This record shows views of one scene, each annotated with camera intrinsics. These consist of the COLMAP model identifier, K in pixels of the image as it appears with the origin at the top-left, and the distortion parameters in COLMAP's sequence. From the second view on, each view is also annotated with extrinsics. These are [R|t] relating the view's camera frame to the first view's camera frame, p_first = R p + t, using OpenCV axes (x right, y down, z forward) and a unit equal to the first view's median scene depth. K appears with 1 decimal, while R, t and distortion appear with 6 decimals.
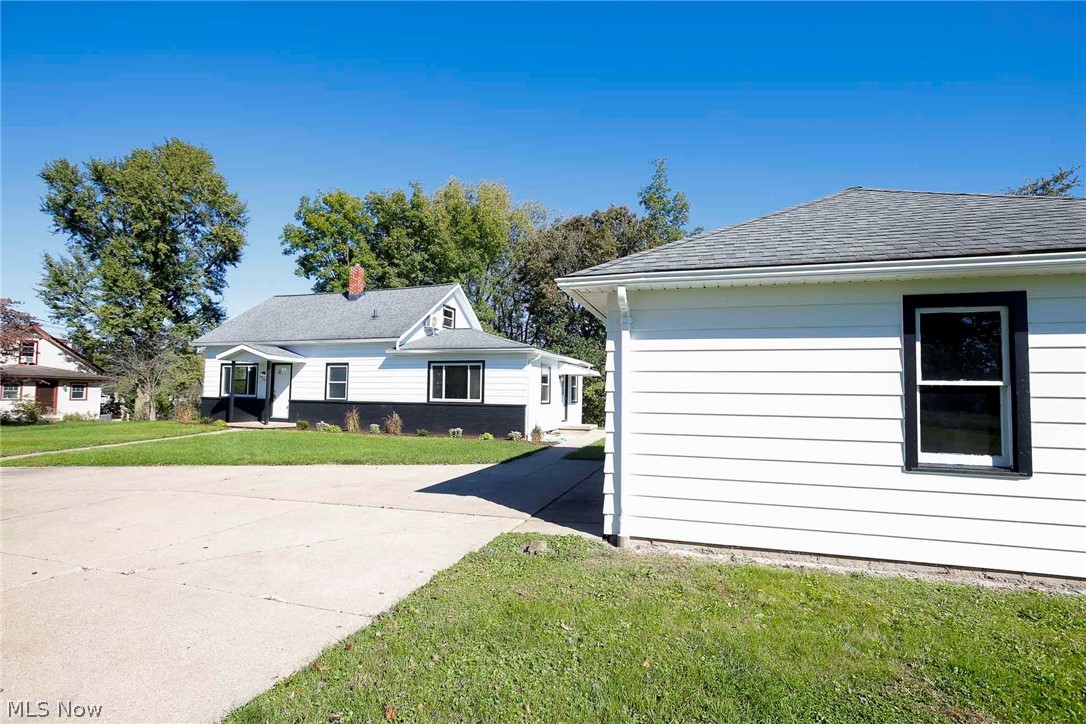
lens RADIAL K [[515.9, 0, 543.0], [0, 515.9, 362.0], [0, 0, 1]] dist [-0.032327, 0.000734]
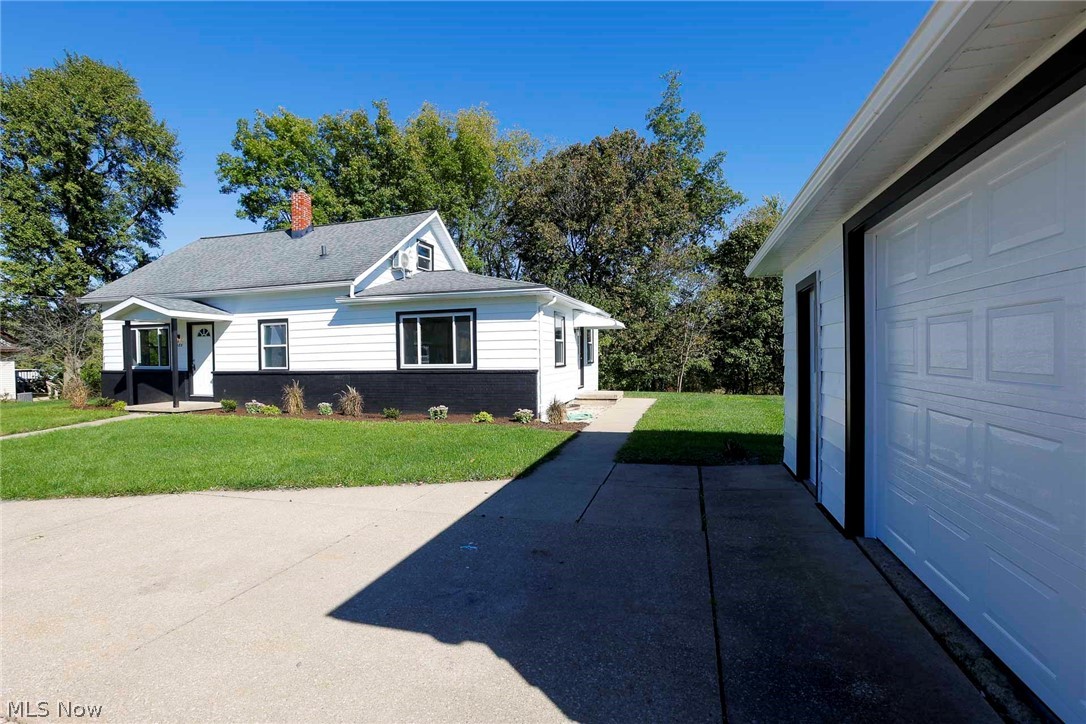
lens RADIAL K [[514.4, 0, 543.0], [0, 514.4, 362.0], [0, 0, 1]] dist [-0.027440, 0.000458]
pose [[0.999254, -0.028031, 0.026581, -0.033616], [0.025802, 0.996397, 0.080794, 0.012112], [-0.028750, -0.080048, 0.996376, 0.233035]]
